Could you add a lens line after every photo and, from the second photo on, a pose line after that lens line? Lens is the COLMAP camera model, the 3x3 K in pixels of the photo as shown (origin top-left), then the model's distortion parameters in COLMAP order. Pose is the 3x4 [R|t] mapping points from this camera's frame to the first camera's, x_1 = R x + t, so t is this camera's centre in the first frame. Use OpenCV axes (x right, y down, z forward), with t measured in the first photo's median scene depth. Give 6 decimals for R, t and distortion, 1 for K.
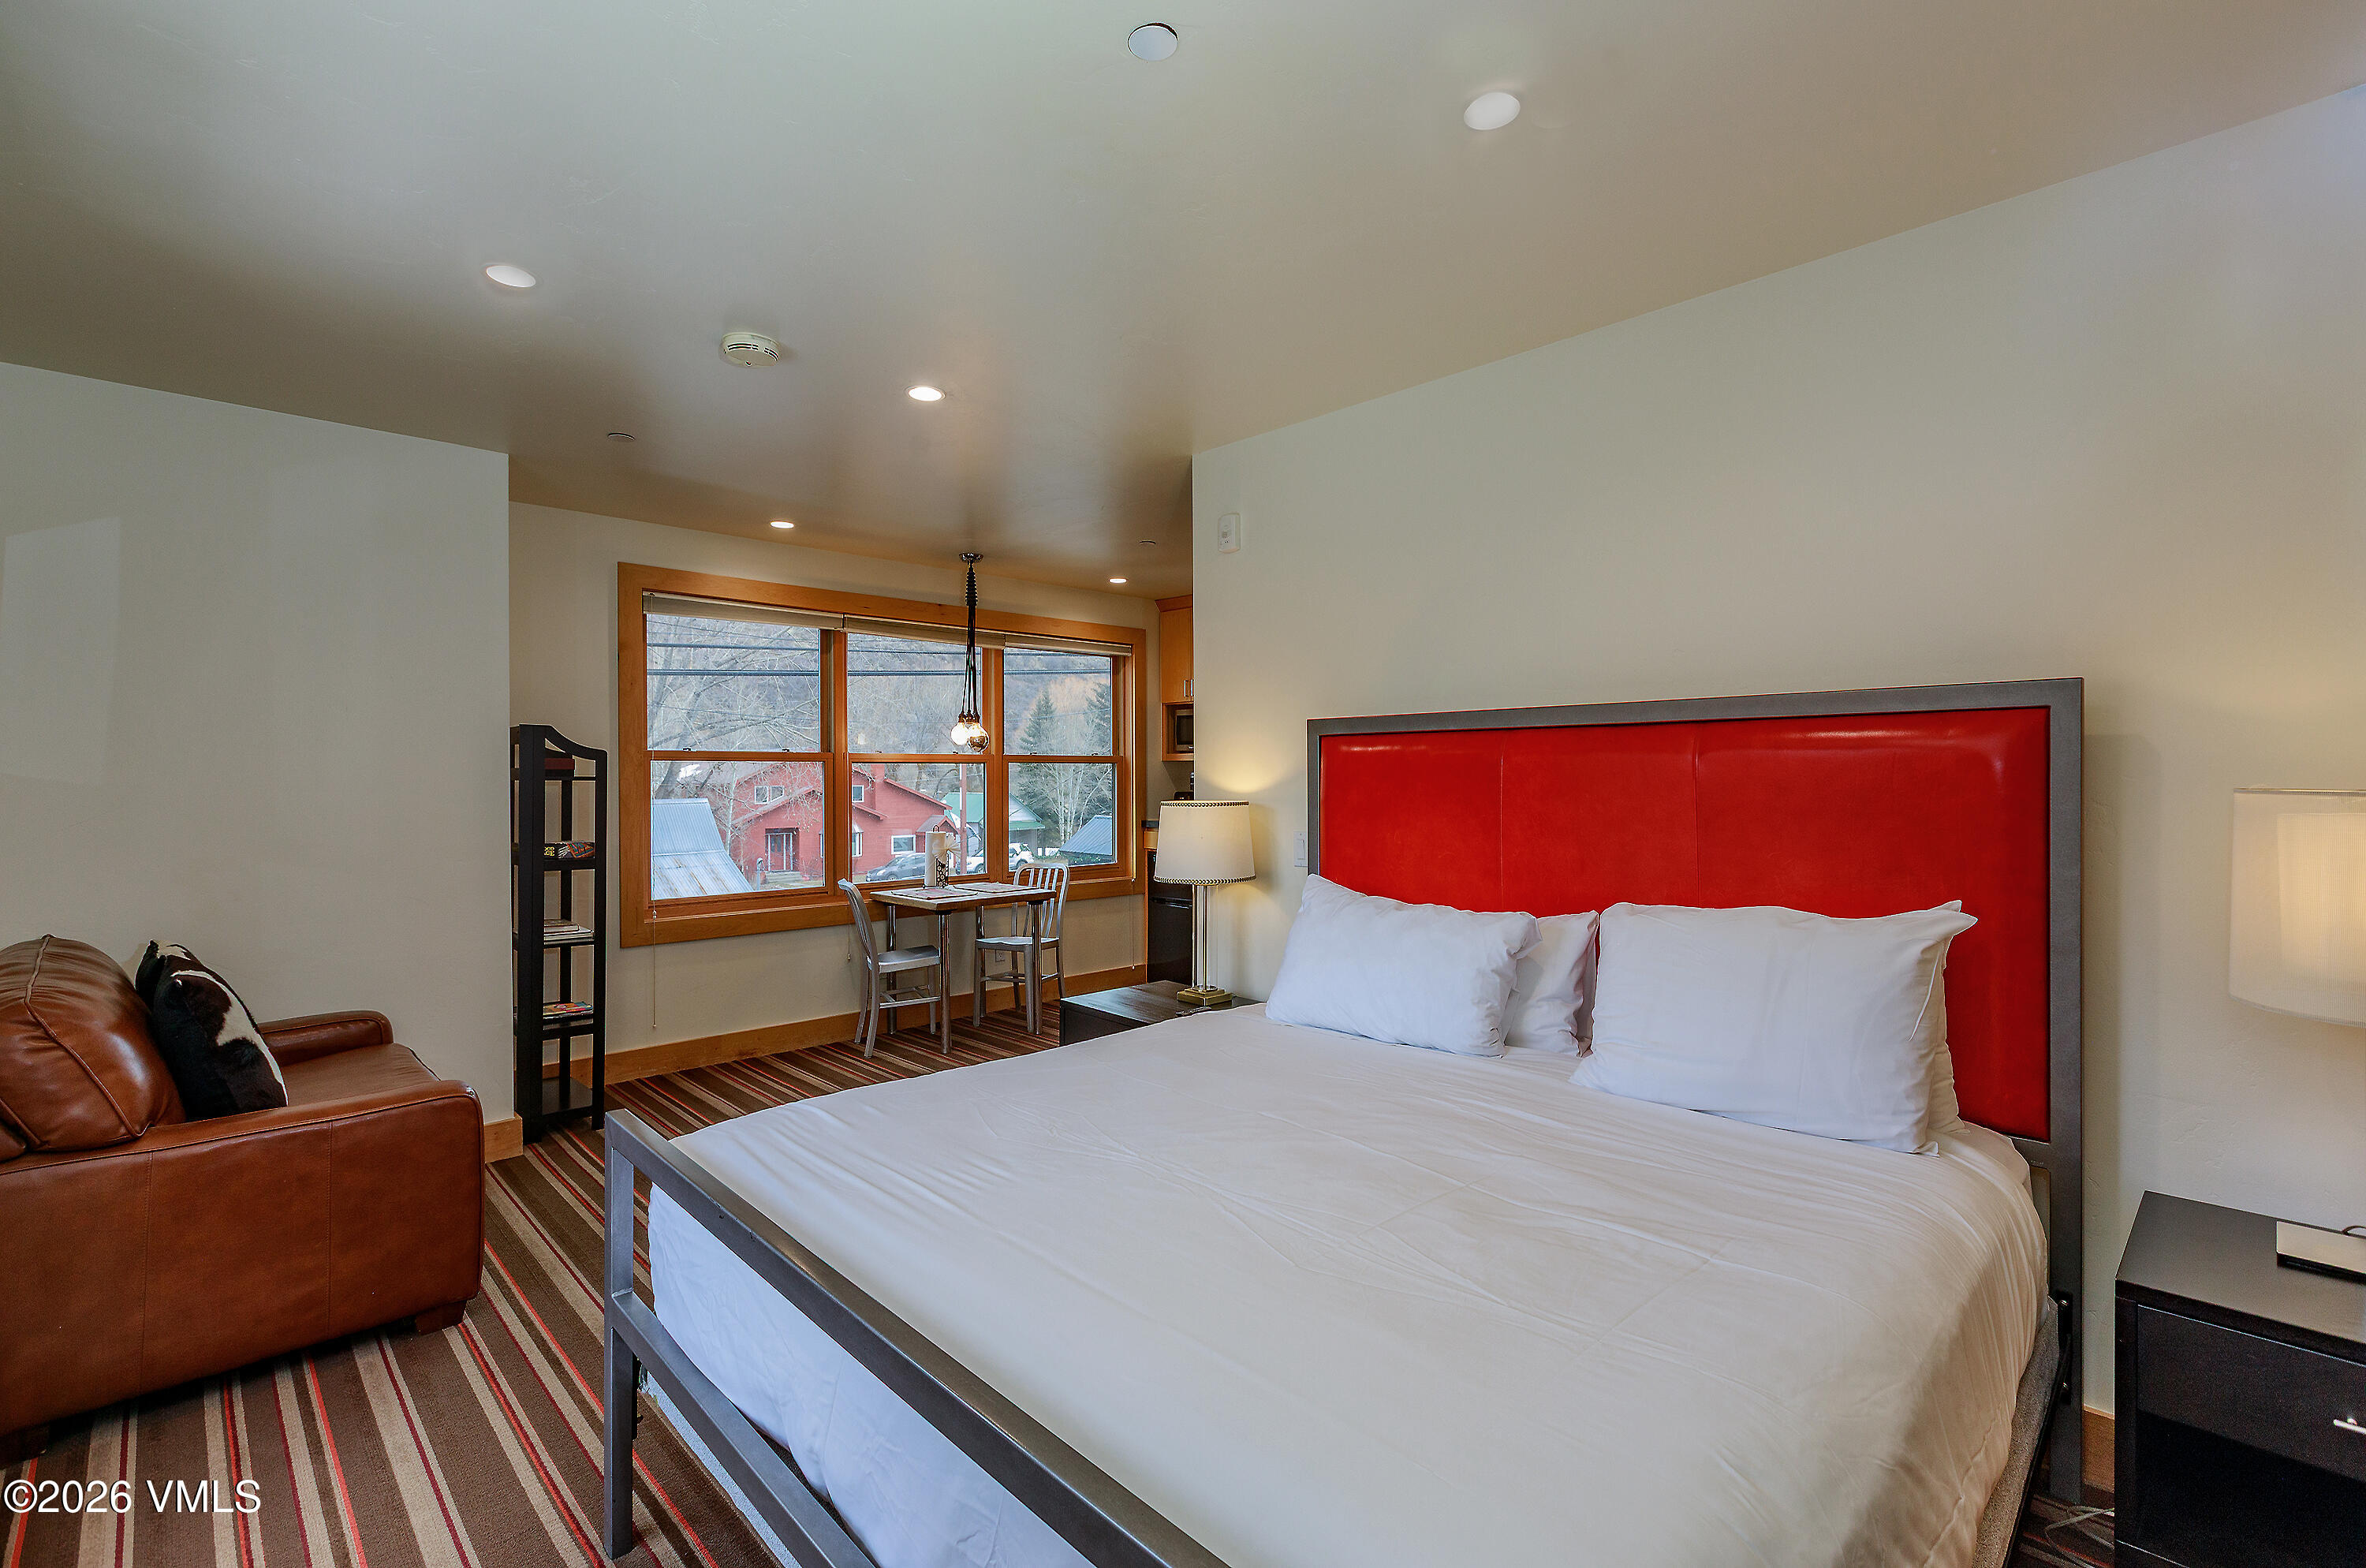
lens RADIAL K [[1041.5, 0, 1183.0], [0, 1041.5, 784.0], [0, 0, 1]] dist [0.001841, 0.000464]
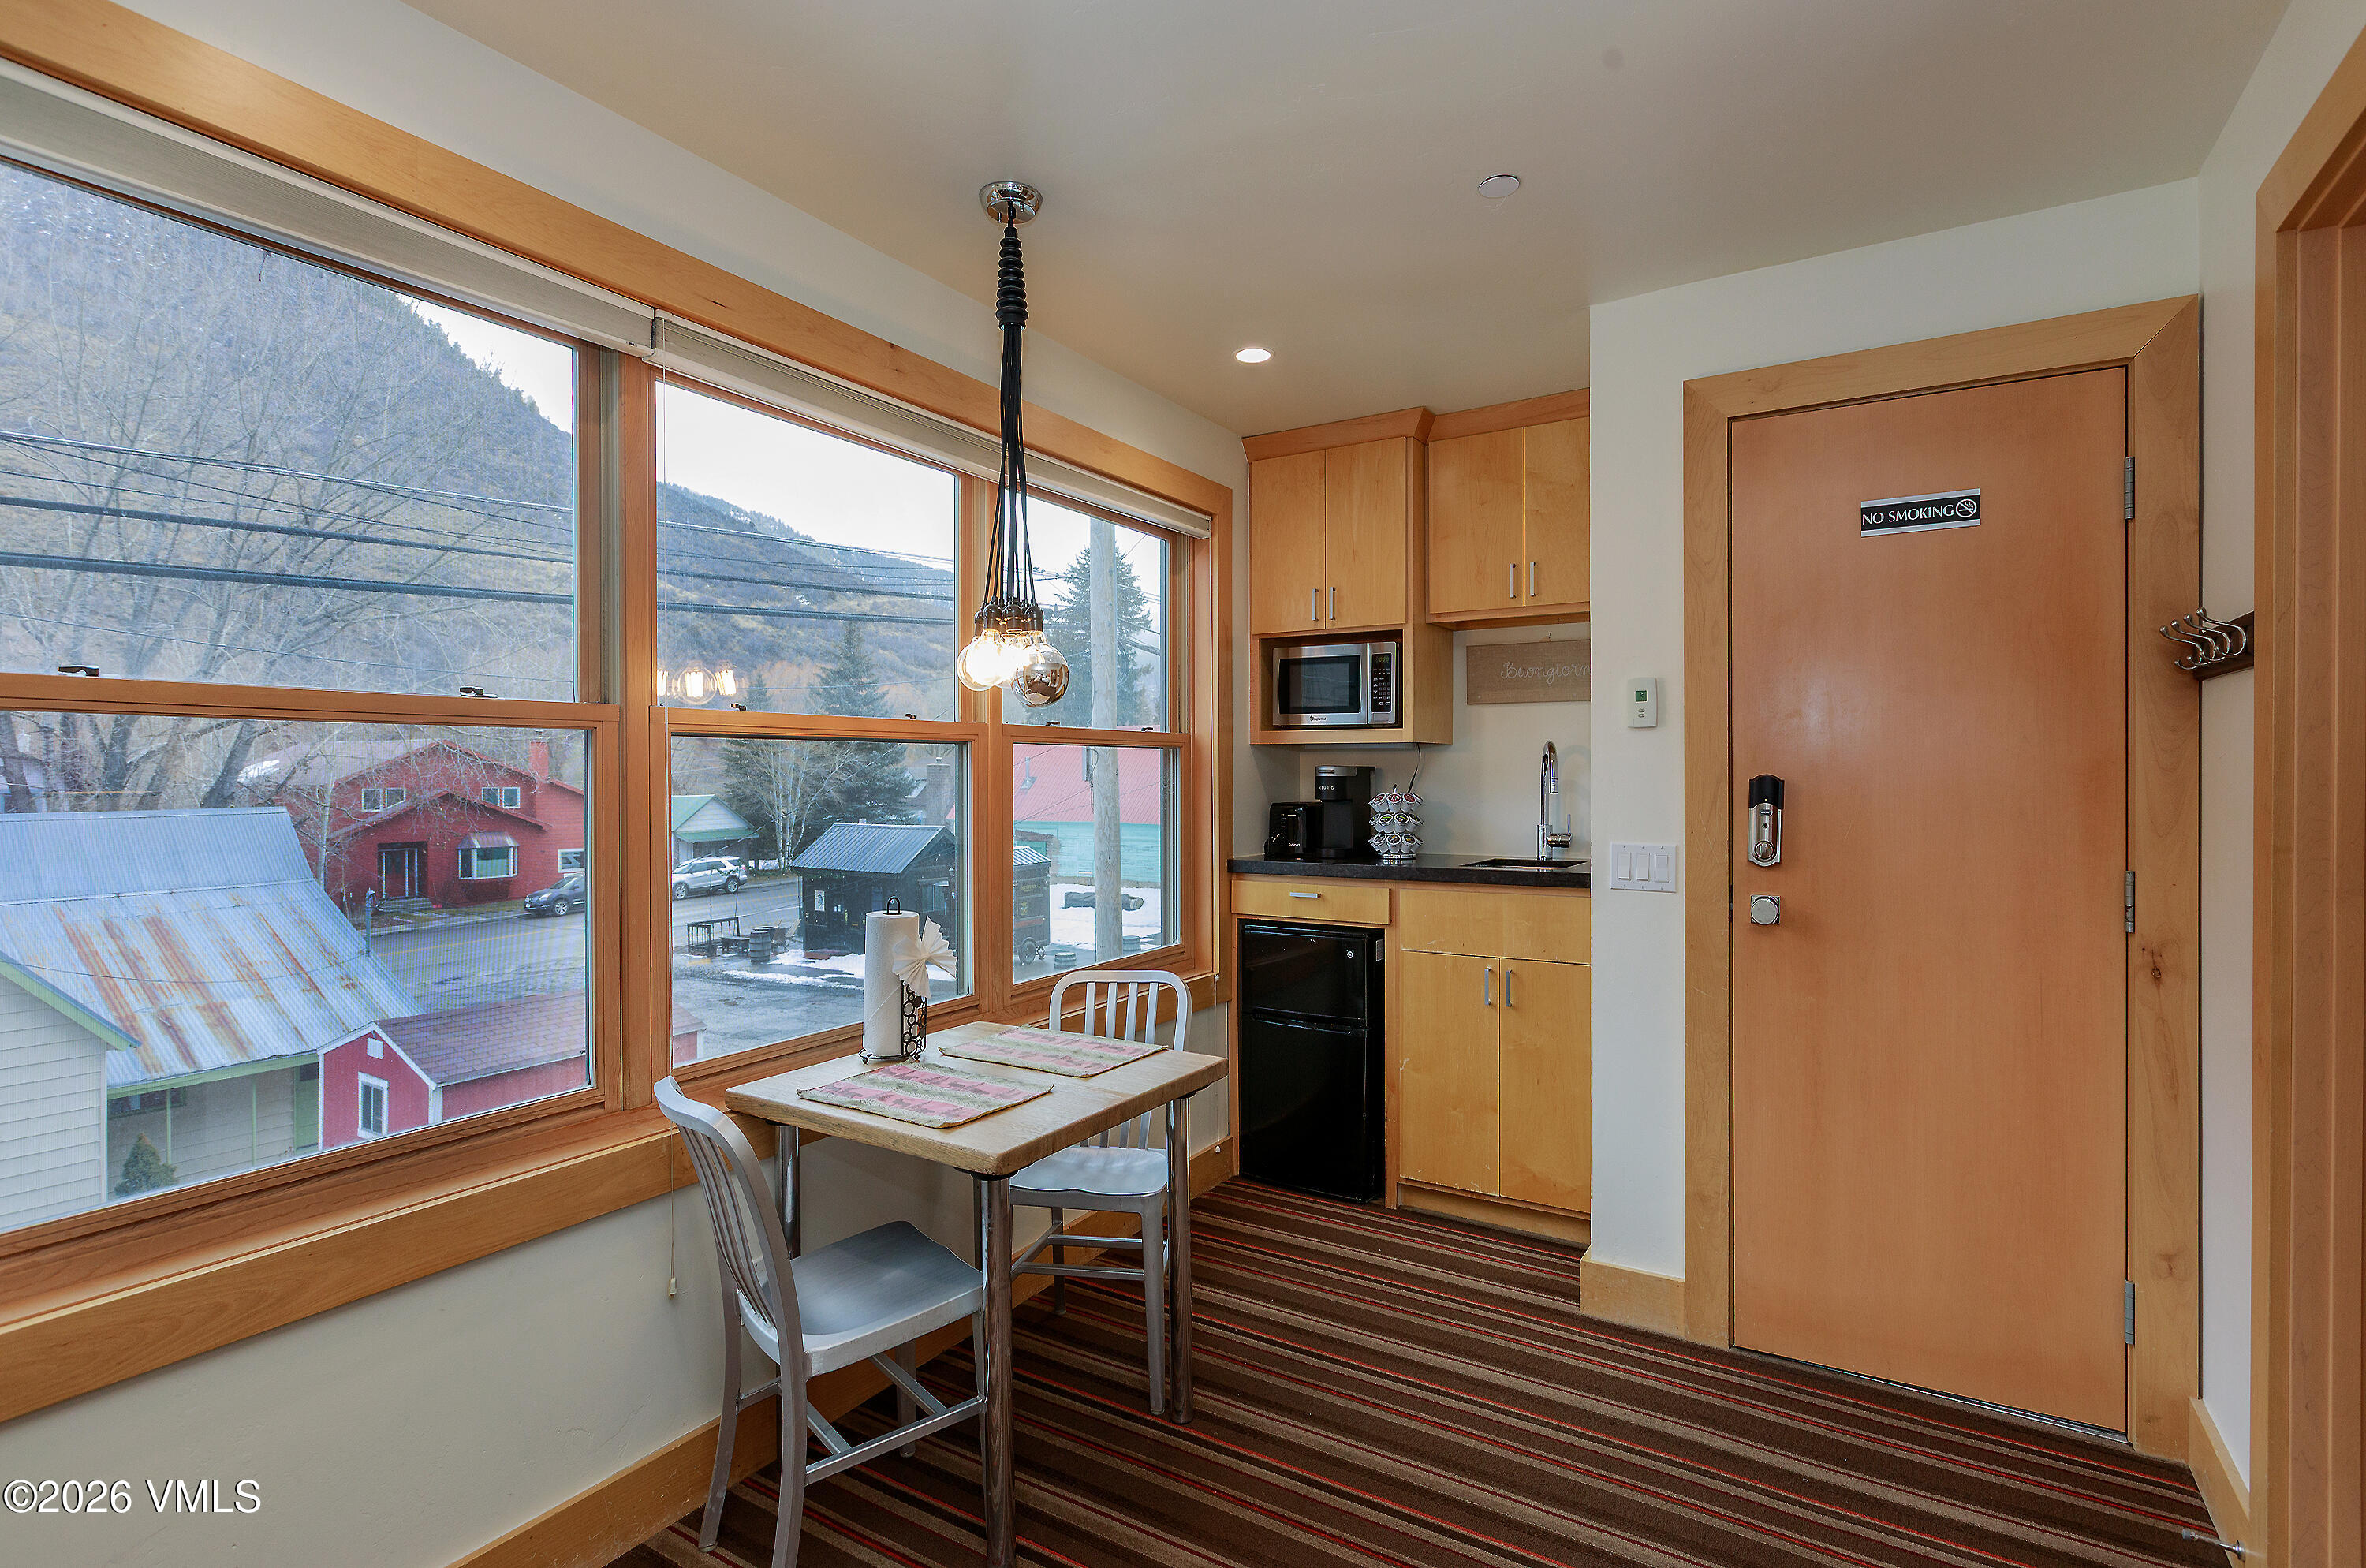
lens RADIAL K [[1101.4, 0, 1183.0], [0, 1101.4, 784.0], [0, 0, 1]] dist [0.001122, 0.000053]
pose [[0.968842, -0.003667, 0.247652, -0.047979], [0.003549, 0.999993, 0.000923, -0.000588], [-0.247654, -0.000015, 0.968849, 0.116467]]
